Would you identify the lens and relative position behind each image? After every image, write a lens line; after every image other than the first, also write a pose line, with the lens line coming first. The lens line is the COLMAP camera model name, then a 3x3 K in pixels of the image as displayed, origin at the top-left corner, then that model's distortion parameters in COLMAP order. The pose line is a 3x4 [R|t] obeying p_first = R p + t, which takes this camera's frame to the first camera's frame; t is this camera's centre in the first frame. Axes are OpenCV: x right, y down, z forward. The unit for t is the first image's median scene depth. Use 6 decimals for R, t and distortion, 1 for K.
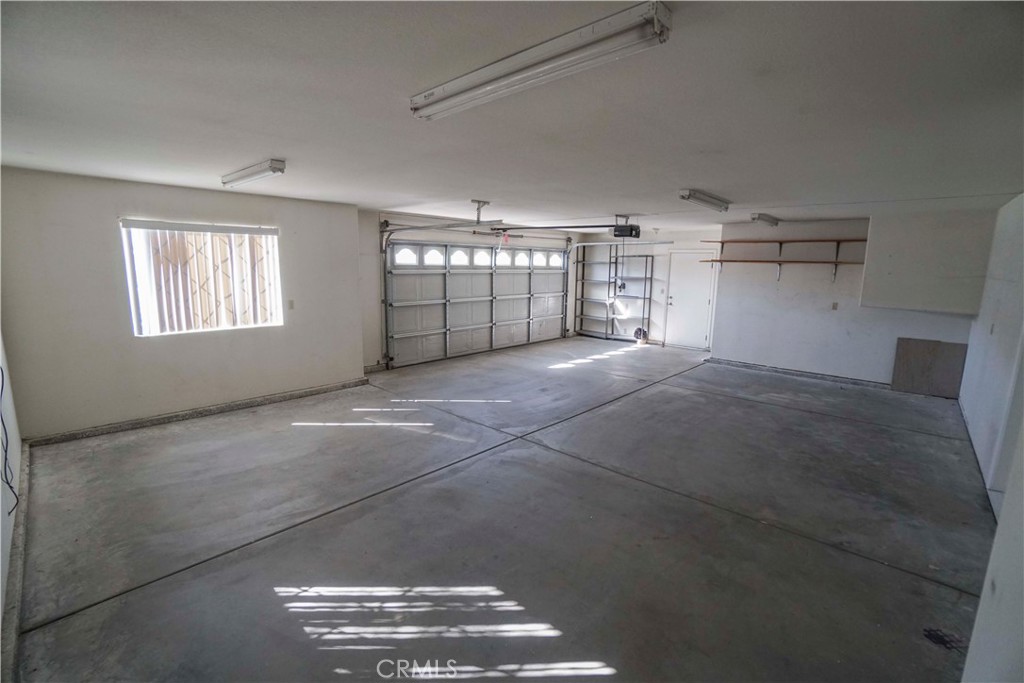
lens RADIAL K [[450.0, 0, 513.0], [0, 450.0, 338.5], [0, 0, 1]] dist [-0.064137, 0.022731]
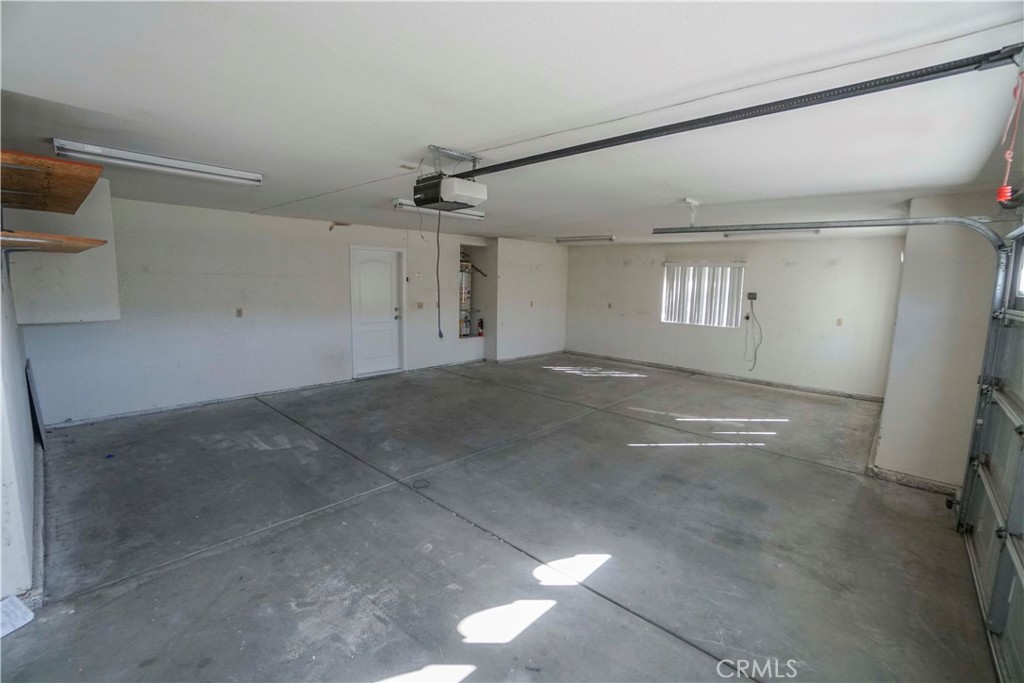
lens RADIAL K [[450.0, 0, 513.0], [0, 450.0, 338.5], [0, 0, 1]] dist [-0.064137, 0.022731]
pose [[-0.999056, -0.042553, -0.008747, 0.243290], [-0.043252, 0.955431, 0.292030, -0.302748], [-0.004070, 0.292133, -0.956369, 1.877844]]
